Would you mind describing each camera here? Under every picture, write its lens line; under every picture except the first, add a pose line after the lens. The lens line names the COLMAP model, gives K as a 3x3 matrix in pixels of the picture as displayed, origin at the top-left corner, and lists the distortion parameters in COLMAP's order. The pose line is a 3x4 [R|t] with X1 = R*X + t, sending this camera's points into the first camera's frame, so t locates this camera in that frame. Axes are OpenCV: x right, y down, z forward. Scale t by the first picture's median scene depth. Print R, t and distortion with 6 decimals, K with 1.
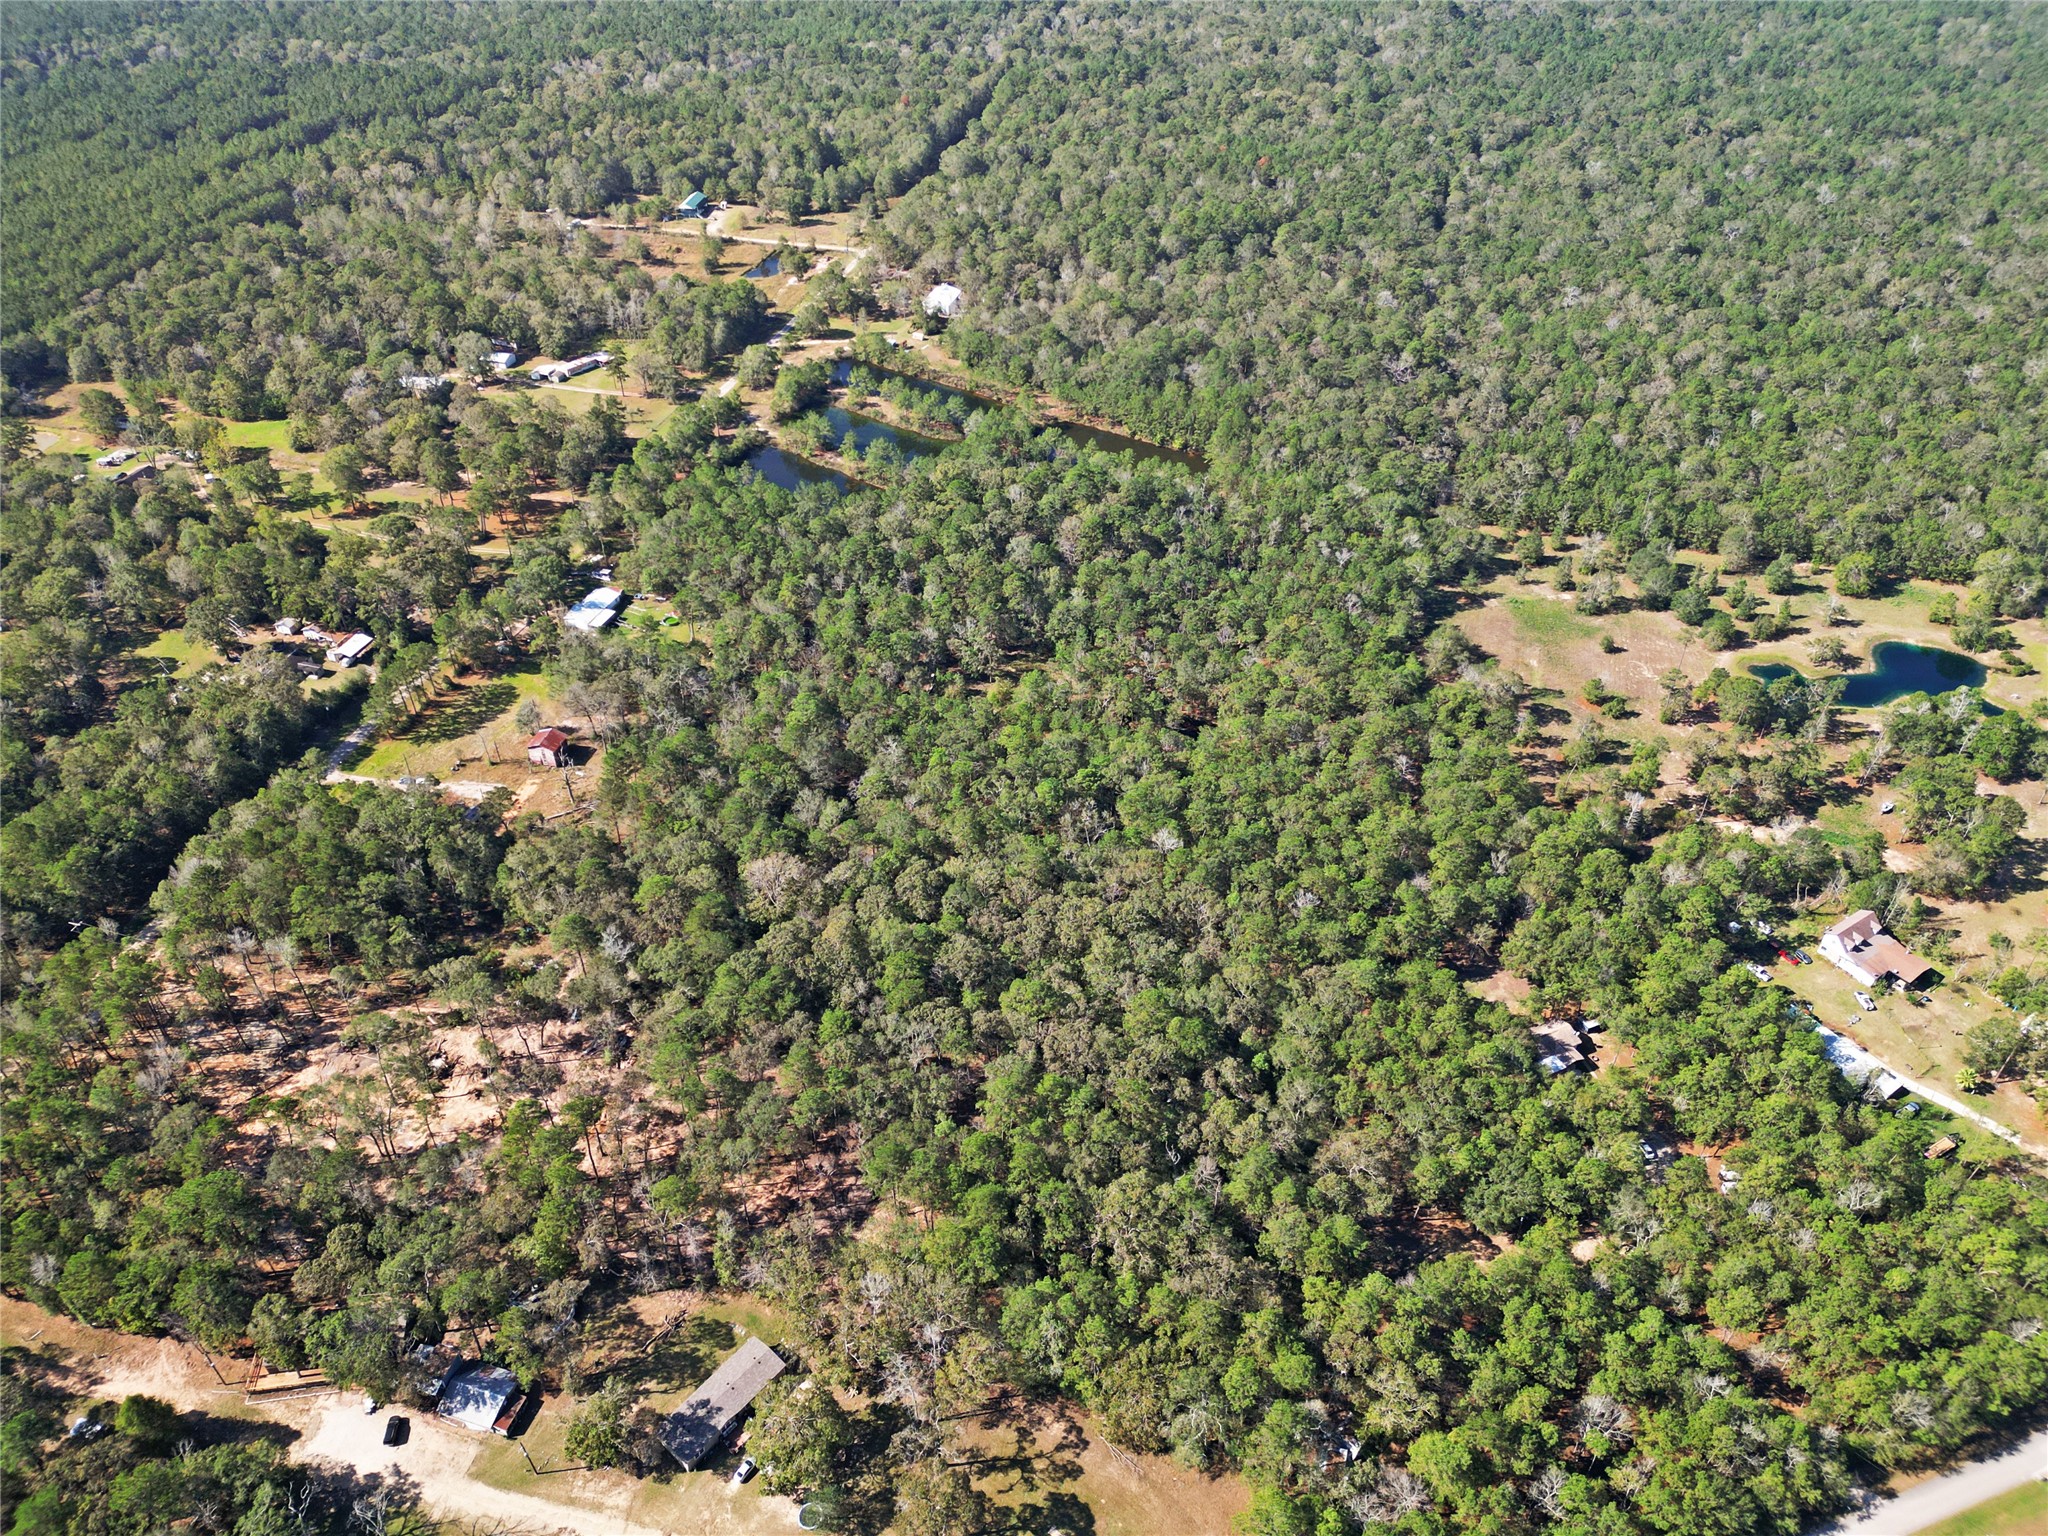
lens RADIAL K [[1436.7, 0, 1019.0], [0, 1436.7, 736.5], [0, 0, 1]] dist [0.070615, -0.064427]
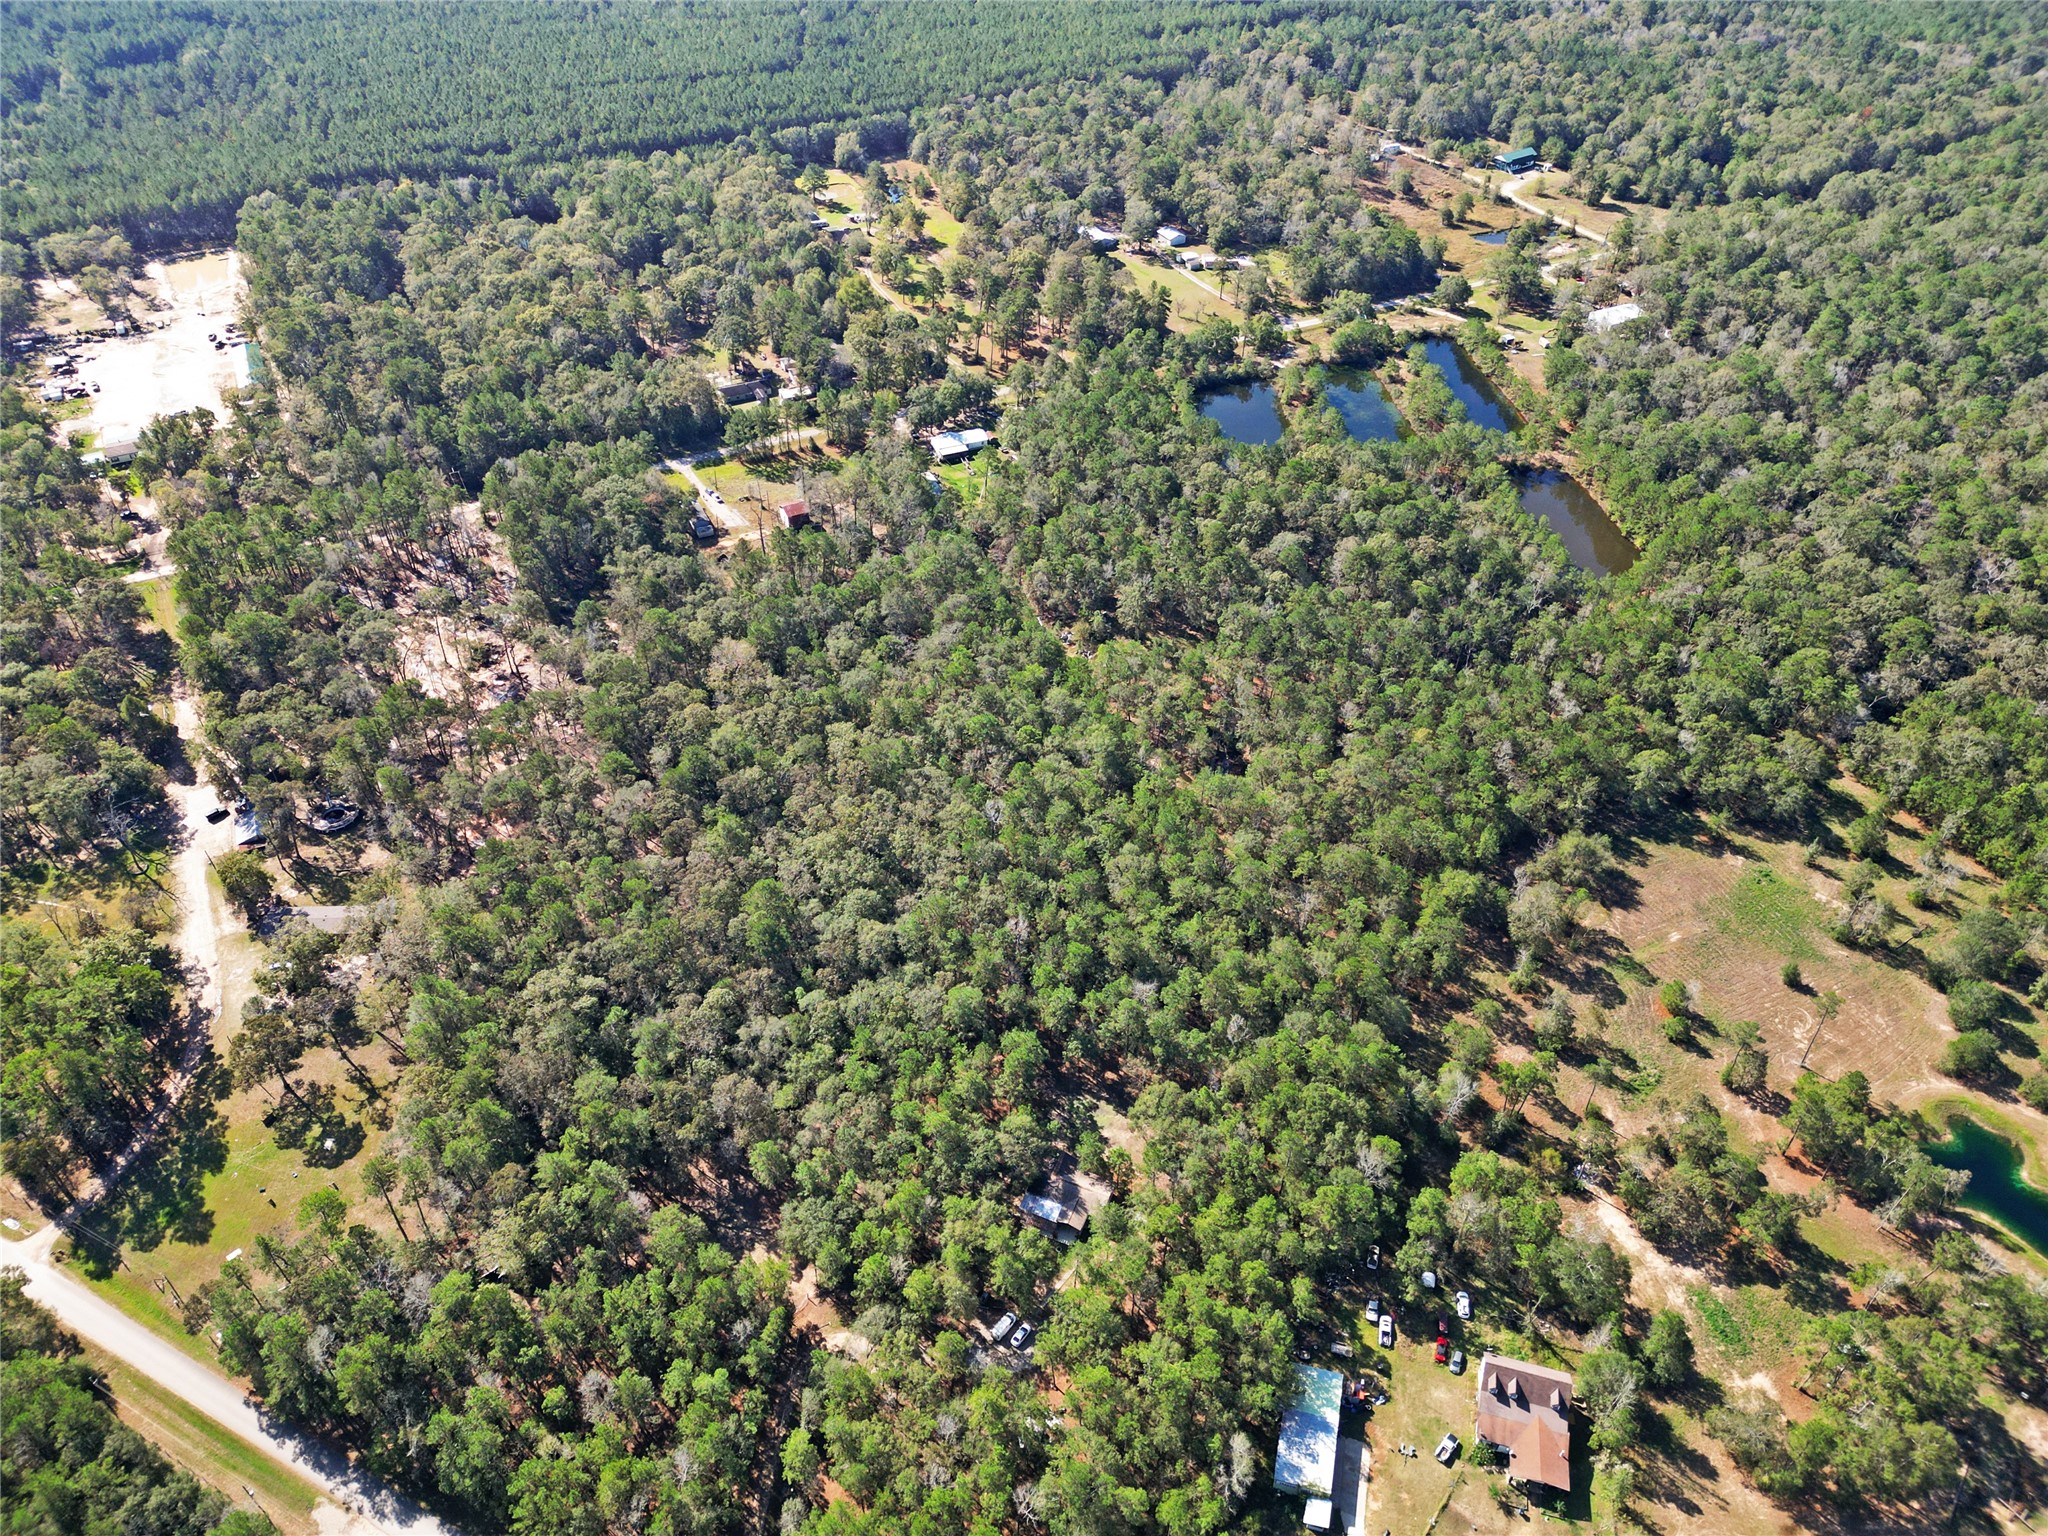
lens RADIAL K [[1436.7, 0, 1019.0], [0, 1436.7, 736.5], [0, 0, 1]] dist [0.070615, -0.064427]
pose [[0.667639, 0.476971, -0.571626, 0.529581], [-0.454645, 0.869225, 0.194281, -0.138858], [0.589539, 0.130178, 0.797181, 0.181704]]
